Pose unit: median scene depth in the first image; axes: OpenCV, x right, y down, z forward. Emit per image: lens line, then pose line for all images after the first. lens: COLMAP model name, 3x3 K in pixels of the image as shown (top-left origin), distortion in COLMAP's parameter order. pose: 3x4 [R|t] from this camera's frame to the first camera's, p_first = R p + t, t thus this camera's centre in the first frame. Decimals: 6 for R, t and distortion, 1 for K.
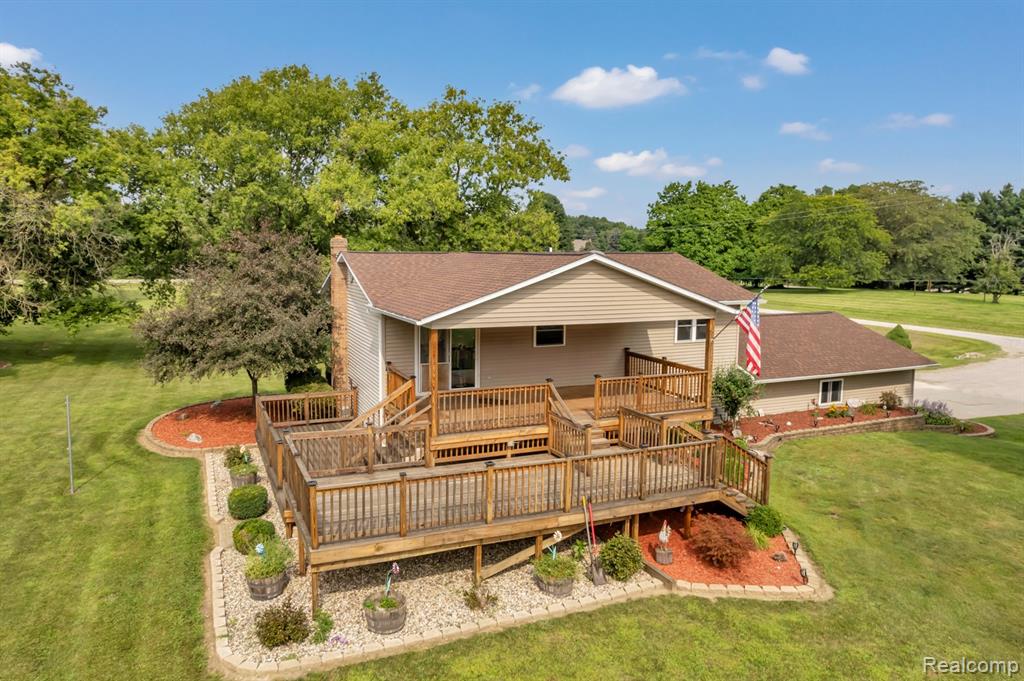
lens RADIAL K [[658.9, 0, 462.2], [0, 658.9, 329.4], [0, 0, 1]] dist [-0.044045, 0.023637]
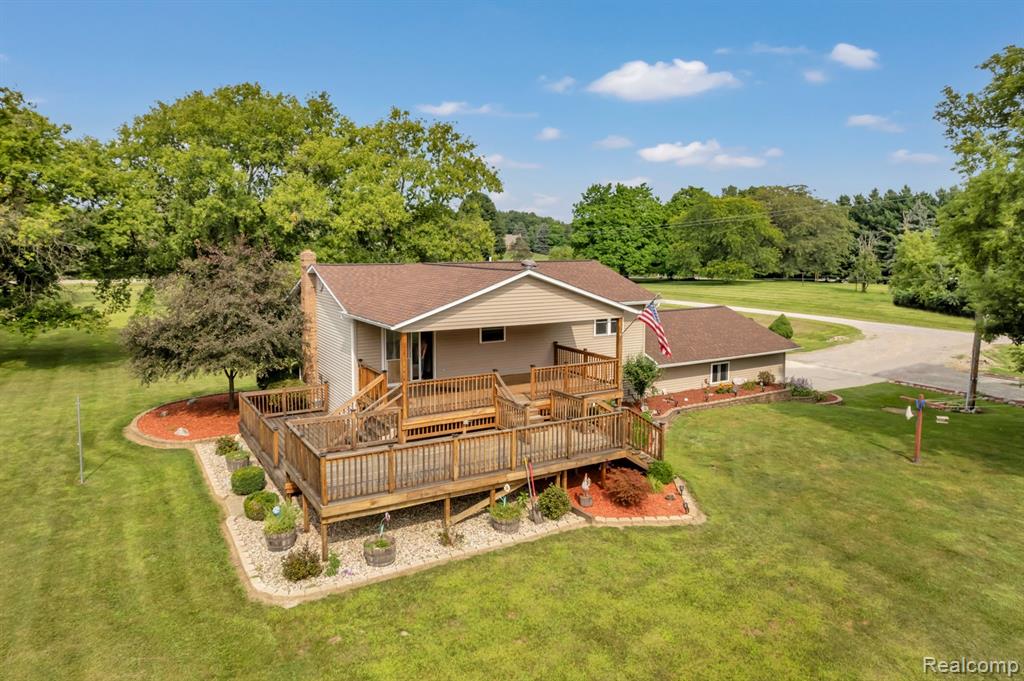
lens RADIAL K [[658.9, 0, 486.5], [0, 658.9, 307.3], [0, 0, 1]] dist [-0.044045, 0.023637]
pose [[0.990096, -0.018536, 0.139164, -0.042819], [0.021434, 0.999583, -0.019355, -0.014573], [-0.138747, 0.022146, 0.990080, -0.184714]]
